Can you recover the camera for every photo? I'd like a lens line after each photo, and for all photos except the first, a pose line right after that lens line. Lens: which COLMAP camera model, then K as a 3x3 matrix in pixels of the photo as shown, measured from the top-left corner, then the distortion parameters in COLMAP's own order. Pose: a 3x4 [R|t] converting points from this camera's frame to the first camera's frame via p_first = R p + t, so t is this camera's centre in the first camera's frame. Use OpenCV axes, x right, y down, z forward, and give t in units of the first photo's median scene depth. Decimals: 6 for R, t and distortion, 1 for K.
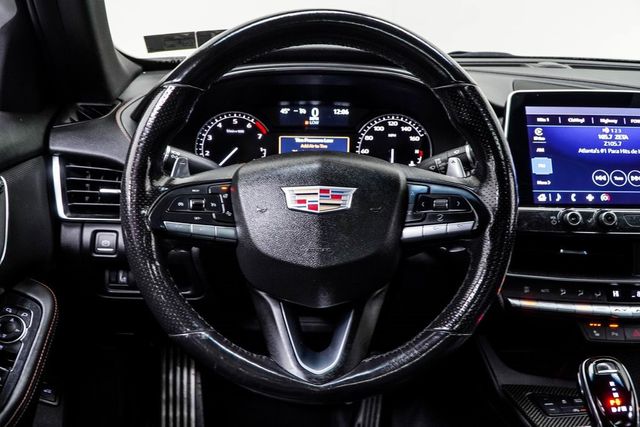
lens RADIAL K [[784.2, 0, 320.0], [0, 784.2, 213.5], [0, 0, 1]] dist [0.132944, -0.711976]
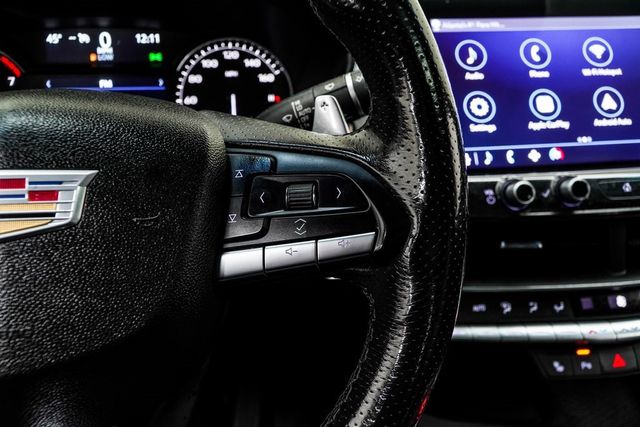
lens RADIAL K [[608.5, 0, 320.0], [0, 608.5, 213.5], [0, 0, 1]] dist [0.047886, -0.000990]
pose [[0.987669, -0.065585, 0.142159, 0.090631], [0.054396, 0.995211, 0.081218, -0.023246], [-0.146805, -0.072484, 0.986506, 0.517859]]
